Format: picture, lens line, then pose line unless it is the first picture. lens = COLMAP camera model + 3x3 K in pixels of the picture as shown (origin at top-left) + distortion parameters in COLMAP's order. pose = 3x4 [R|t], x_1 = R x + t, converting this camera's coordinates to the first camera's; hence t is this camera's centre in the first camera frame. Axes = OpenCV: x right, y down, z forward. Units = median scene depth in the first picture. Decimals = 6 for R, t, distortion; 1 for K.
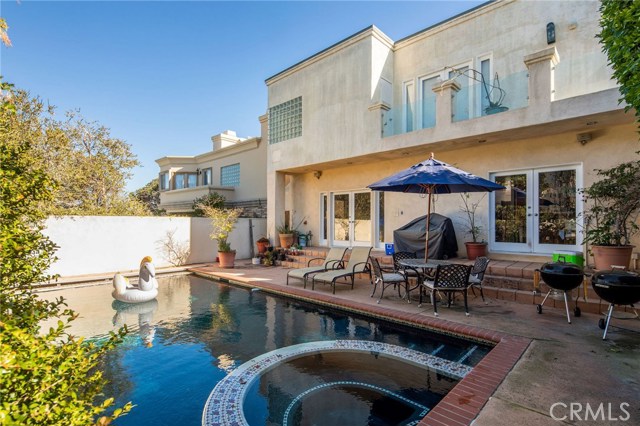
lens RADIAL K [[314.4, 0, 320.6], [0, 314.4, 221.5], [0, 0, 1]] dist [-0.000953, -0.000207]
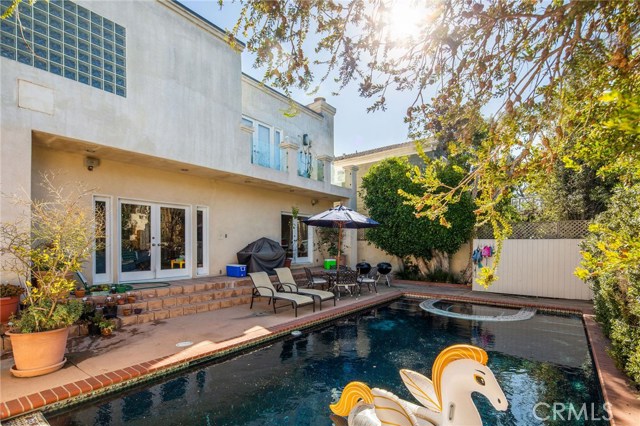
lens RADIAL K [[324.8, 0, 320.6], [0, 324.8, 256.4], [0, 0, 1]] dist [0.001213, 0.000207]
pose [[-0.051310, -0.003448, 0.998677, -0.684703], [-0.004287, 0.999986, 0.003232, 0.021584], [-0.998674, -0.004115, -0.051324, 0.660698]]
